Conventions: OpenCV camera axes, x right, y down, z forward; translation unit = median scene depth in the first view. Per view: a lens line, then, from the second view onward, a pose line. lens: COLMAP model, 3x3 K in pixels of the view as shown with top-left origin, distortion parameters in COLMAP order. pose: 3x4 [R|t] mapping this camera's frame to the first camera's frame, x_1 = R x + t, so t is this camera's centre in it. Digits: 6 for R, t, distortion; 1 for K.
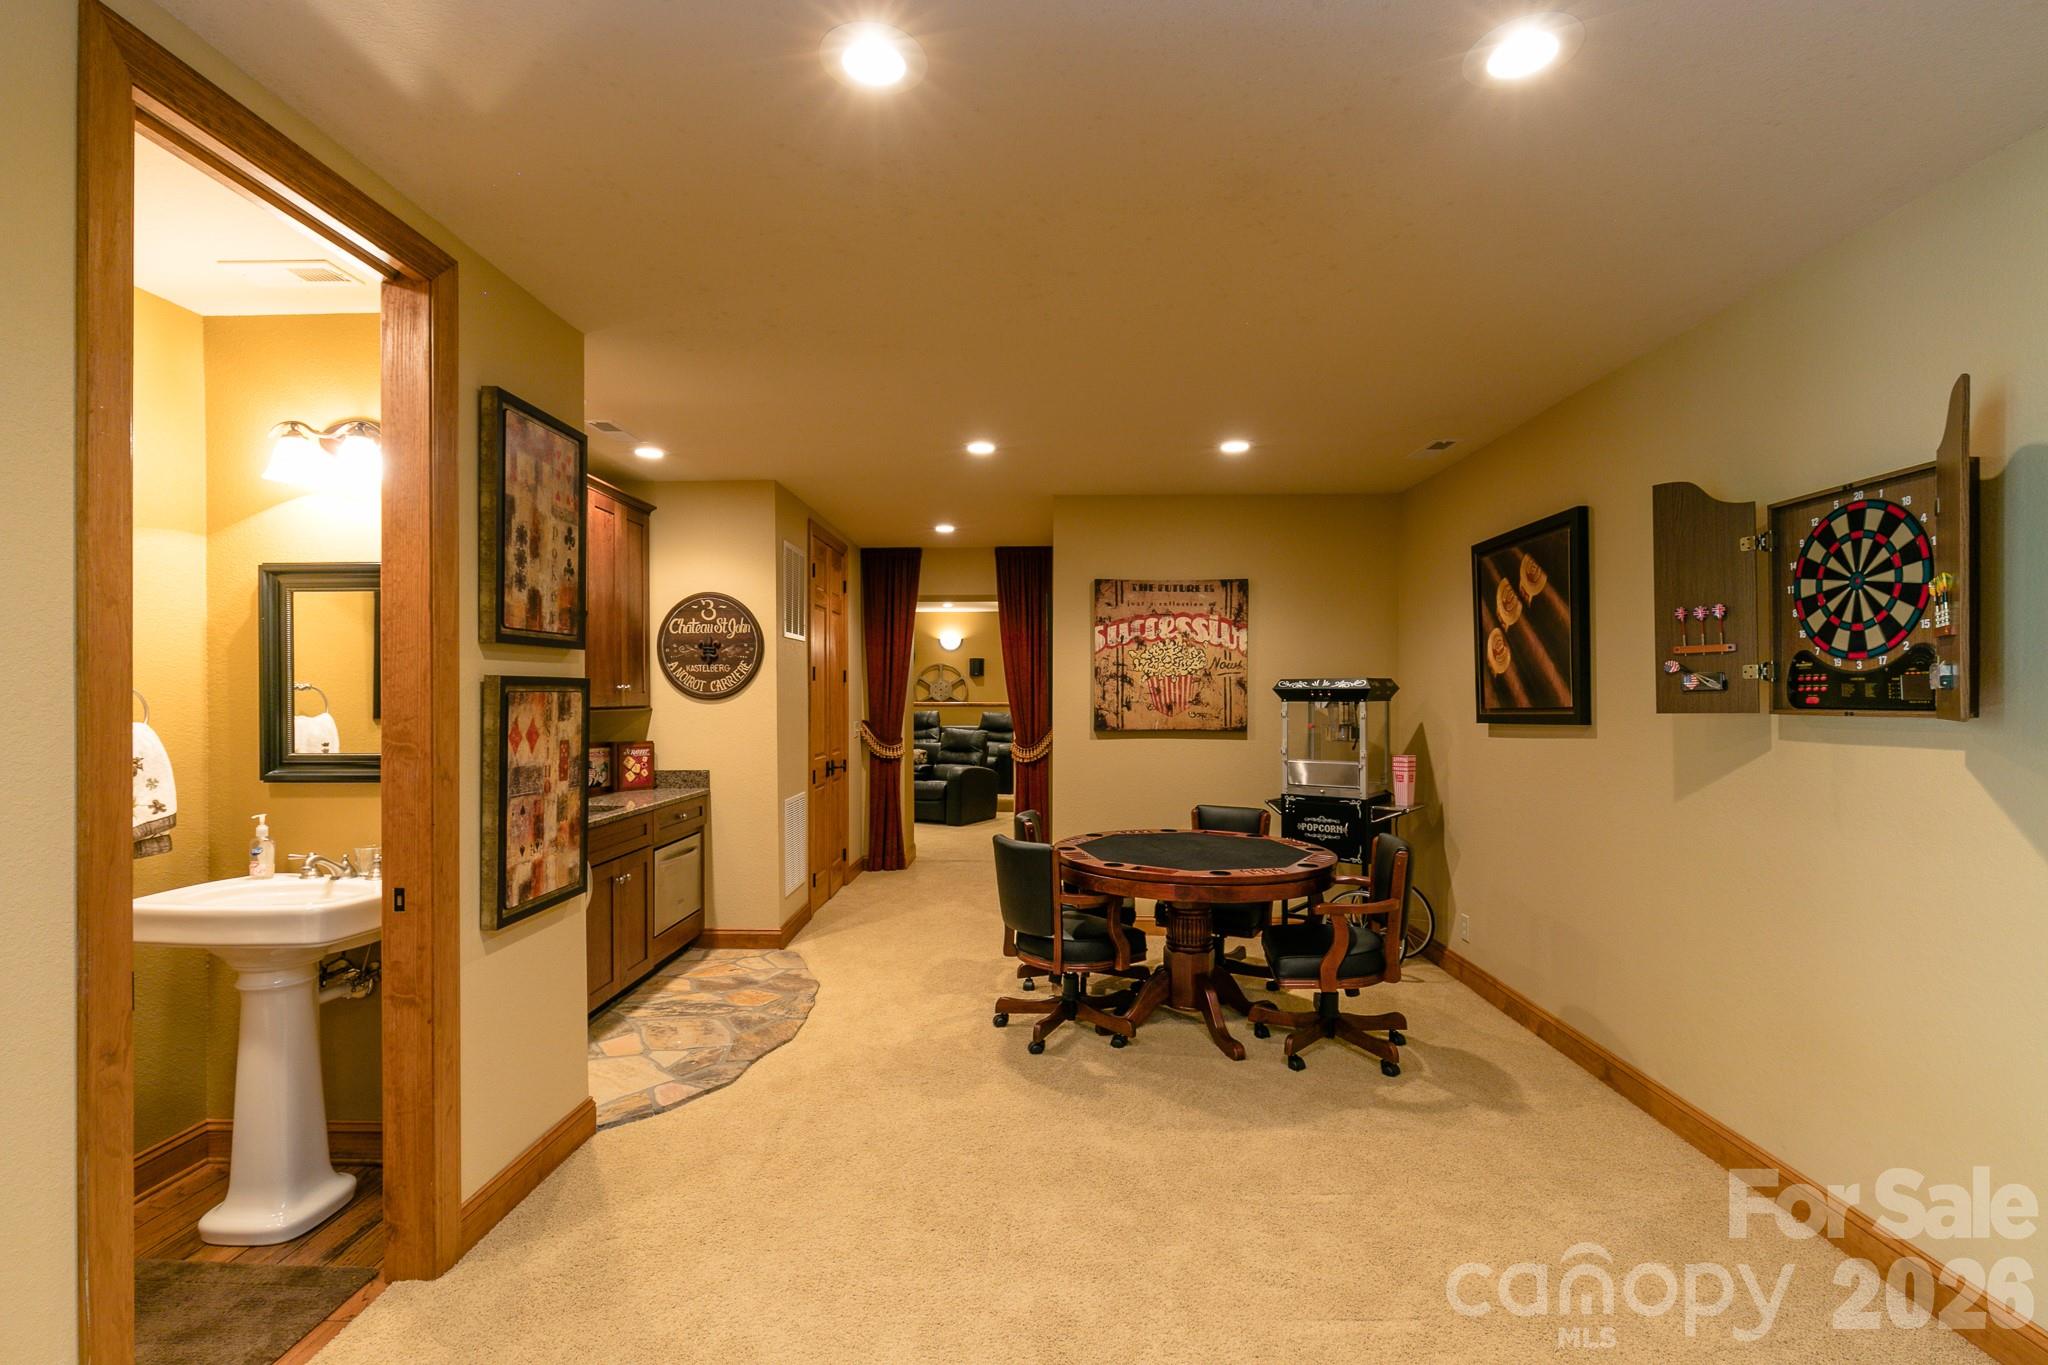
lens RADIAL K [[932.0, 0, 1044.7], [0, 932.0, 682.8], [0, 0, 1]] dist [-0.003906, -0.001921]
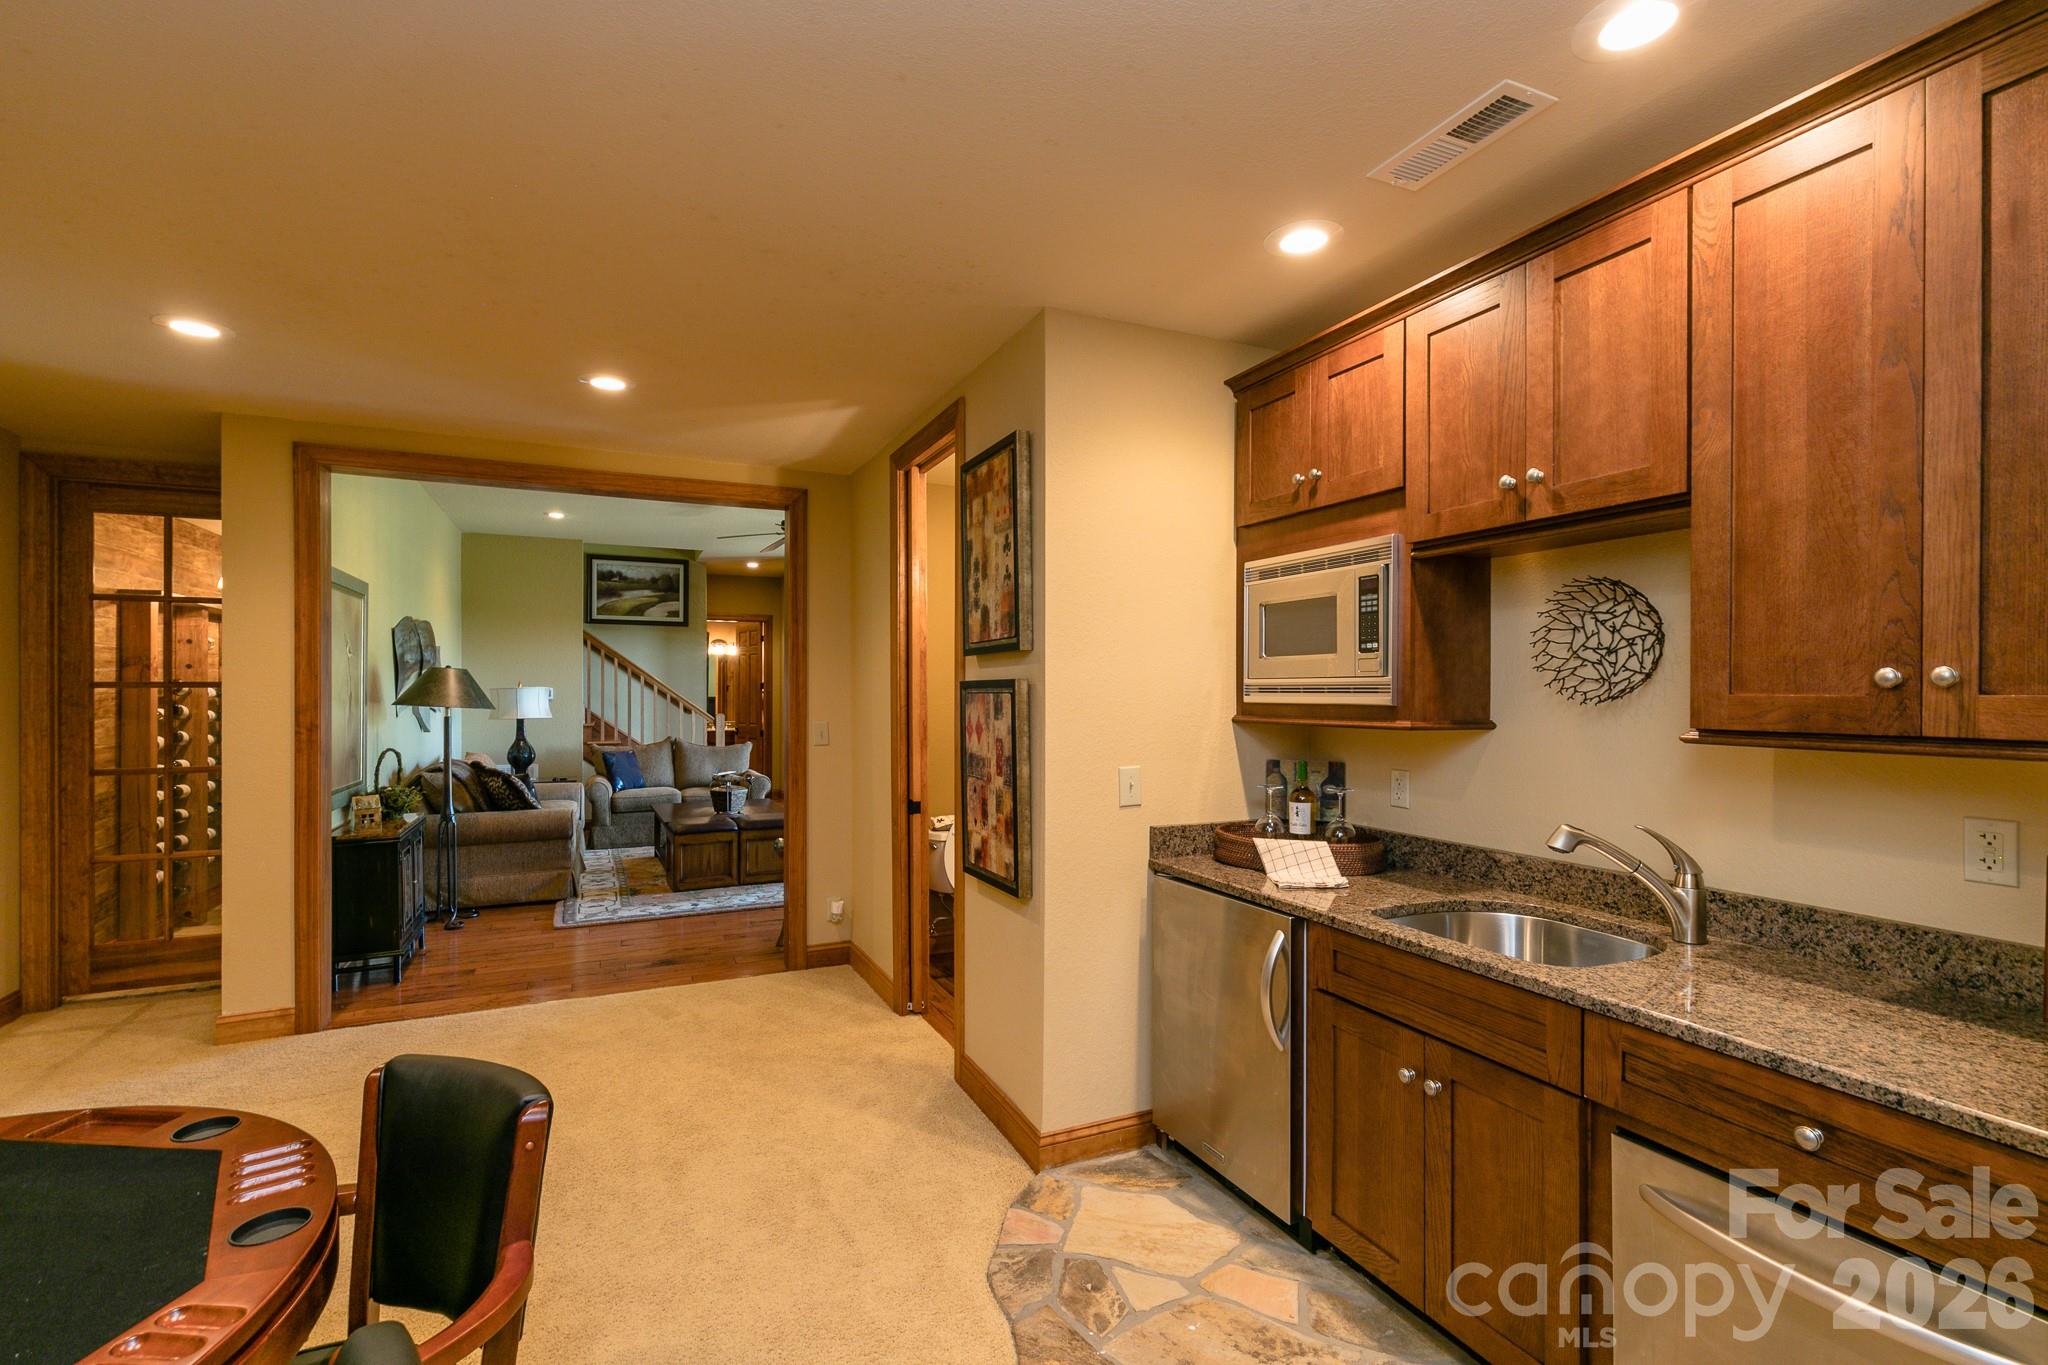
lens RADIAL K [[932.0, 0, 1030.2], [0, 932.0, 692.5], [0, 0, 1]] dist [-0.003906, -0.001921]
pose [[-0.907422, -0.001289, -0.420218, -0.029624], [0.002595, 0.999959, -0.008671, 0.005449], [0.420212, -0.008958, -0.907382, 0.592466]]
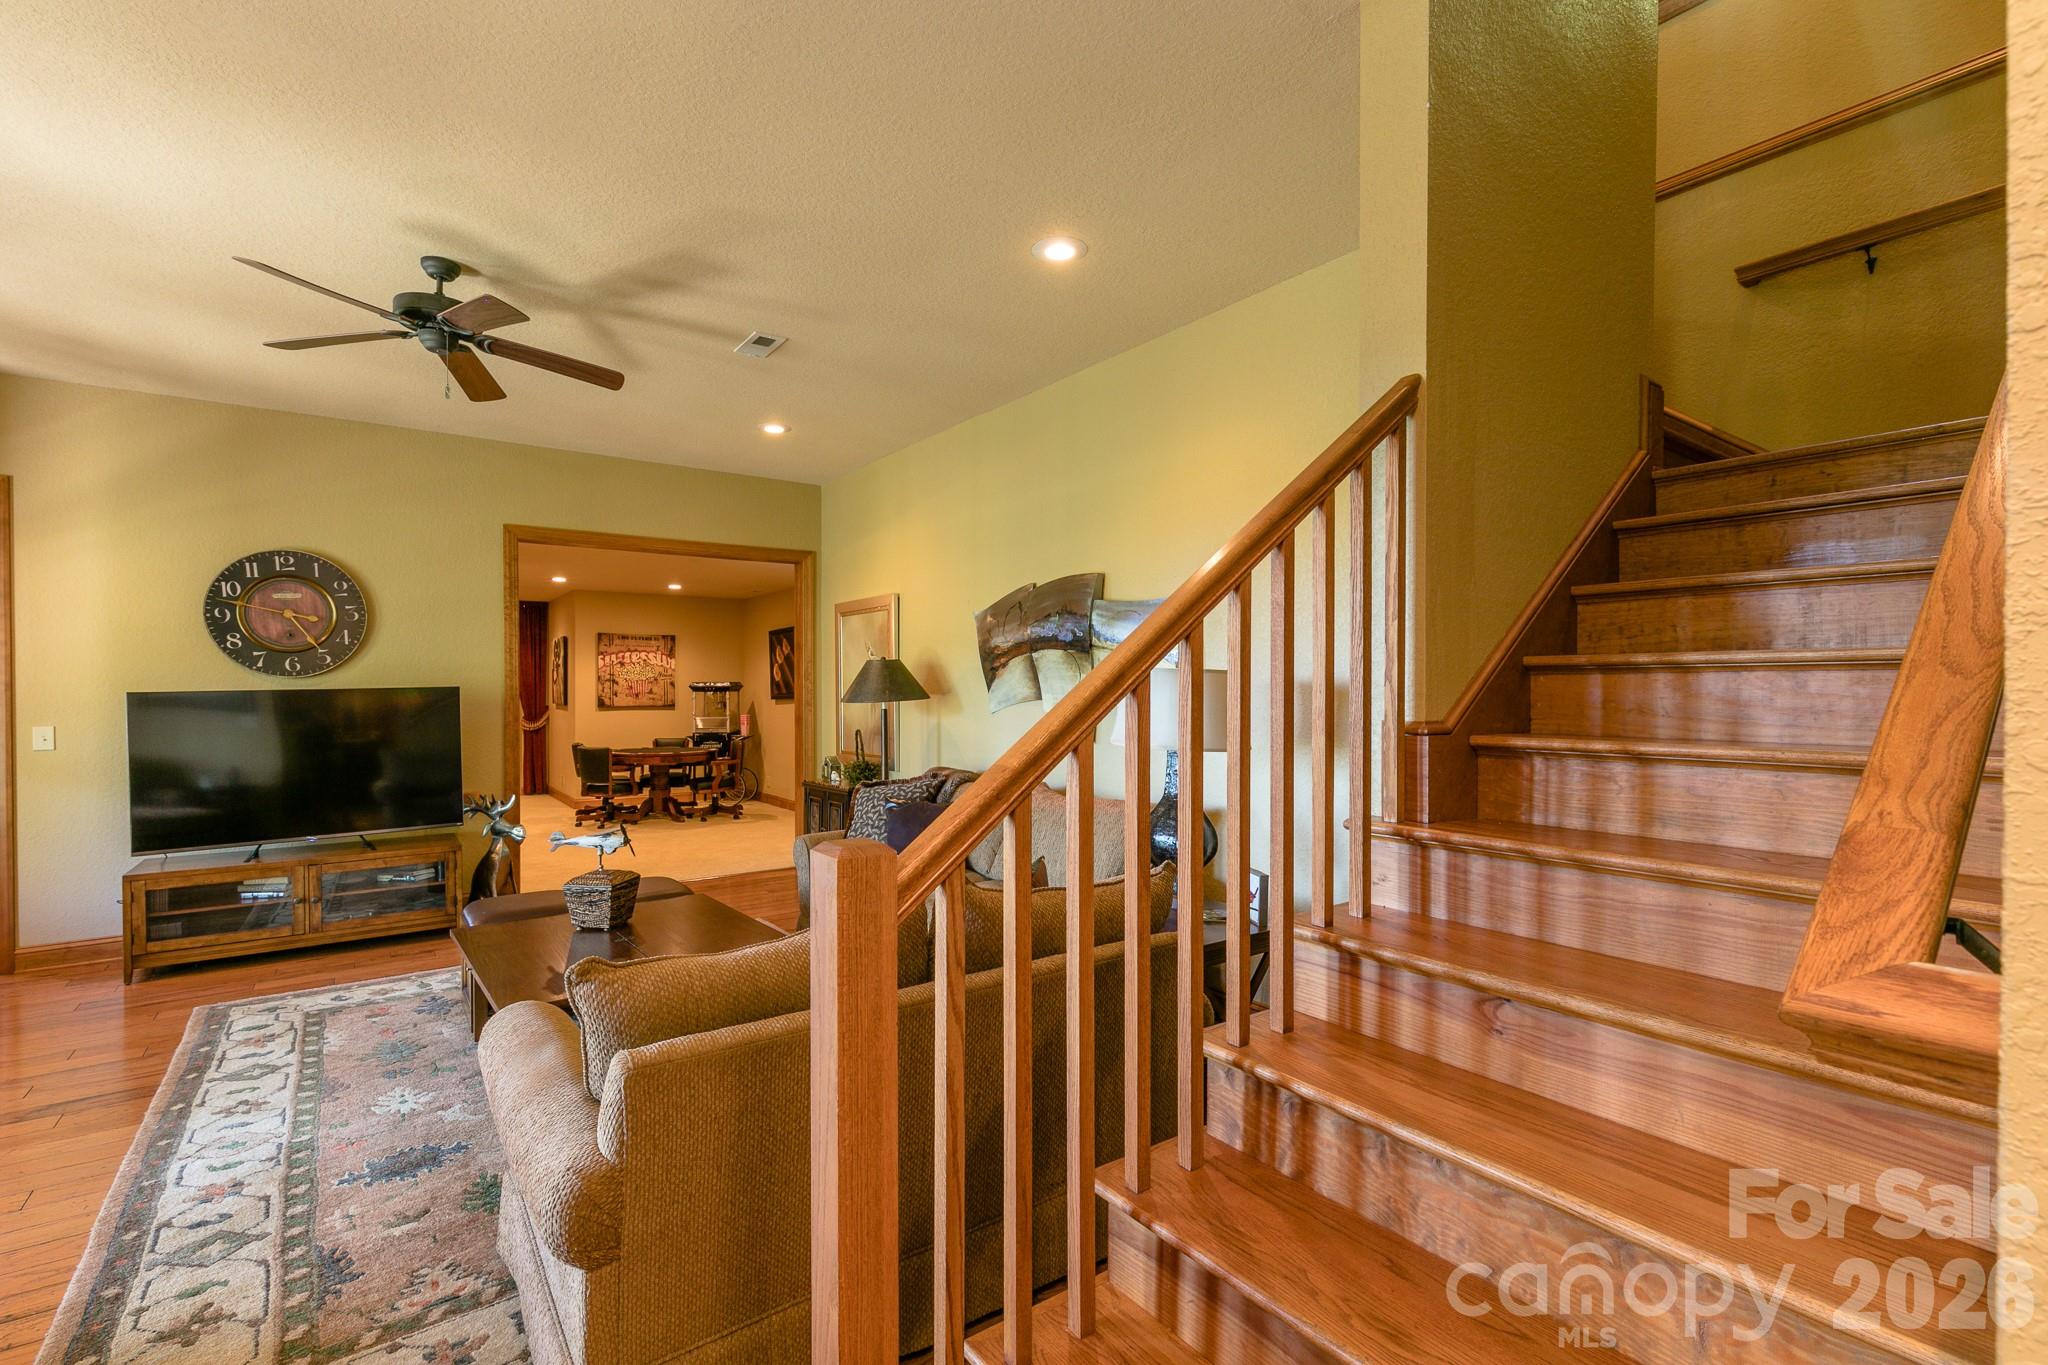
lens RADIAL K [[932.0, 0, 1010.2], [0, 932.0, 688.9], [0, 0, 1]] dist [-0.003906, -0.001921]
pose [[0.812973, -0.002225, 0.582297, -0.357498], [-0.001975, 0.999976, 0.006579, -0.002893], [-0.582298, -0.006498, 0.812950, -1.058175]]
